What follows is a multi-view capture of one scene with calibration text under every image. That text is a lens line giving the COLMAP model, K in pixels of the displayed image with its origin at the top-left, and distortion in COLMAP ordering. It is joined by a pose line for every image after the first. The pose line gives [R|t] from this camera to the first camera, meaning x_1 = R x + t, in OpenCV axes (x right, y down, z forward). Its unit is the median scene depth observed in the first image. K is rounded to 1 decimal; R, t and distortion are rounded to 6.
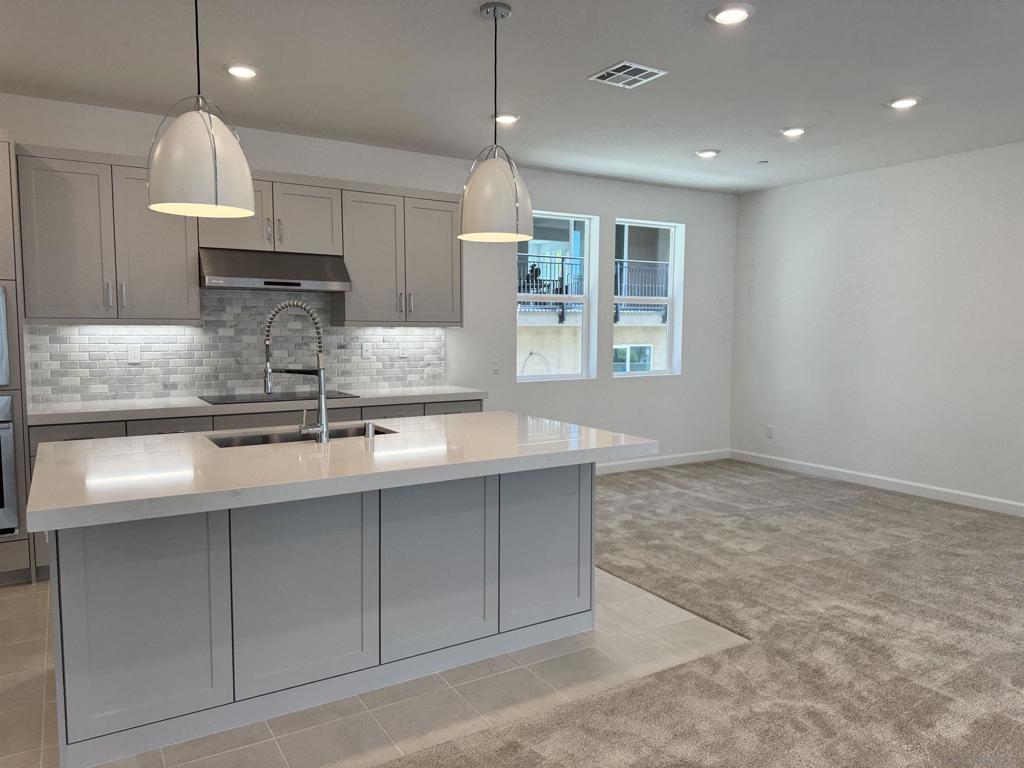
lens RADIAL K [[714.0, 0, 518.0], [0, 714.0, 384.3], [0, 0, 1]] dist [0.118048, -0.158991]
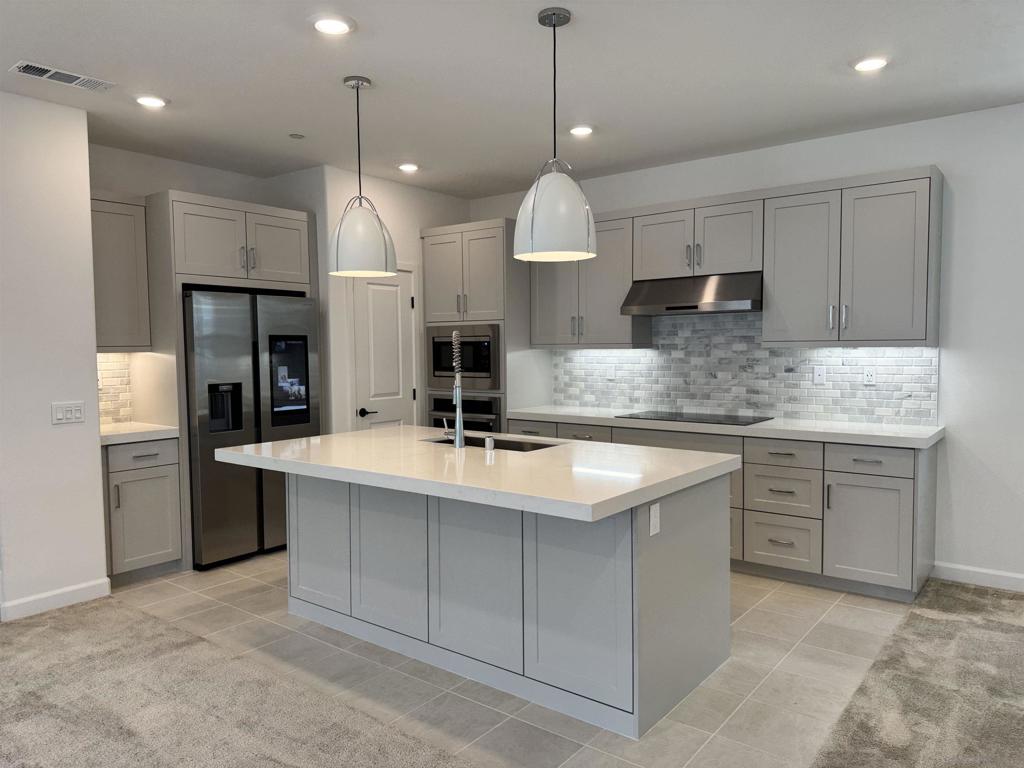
lens RADIAL K [[714.0, 0, 518.0], [0, 714.0, 384.3], [0, 0, 1]] dist [0.118048, -0.158991]
pose [[0.347215, 0.042519, -0.936821, 0.546587], [-0.067164, 0.997534, 0.020382, -0.034056], [0.935377, 0.055844, 0.349214, 0.416899]]
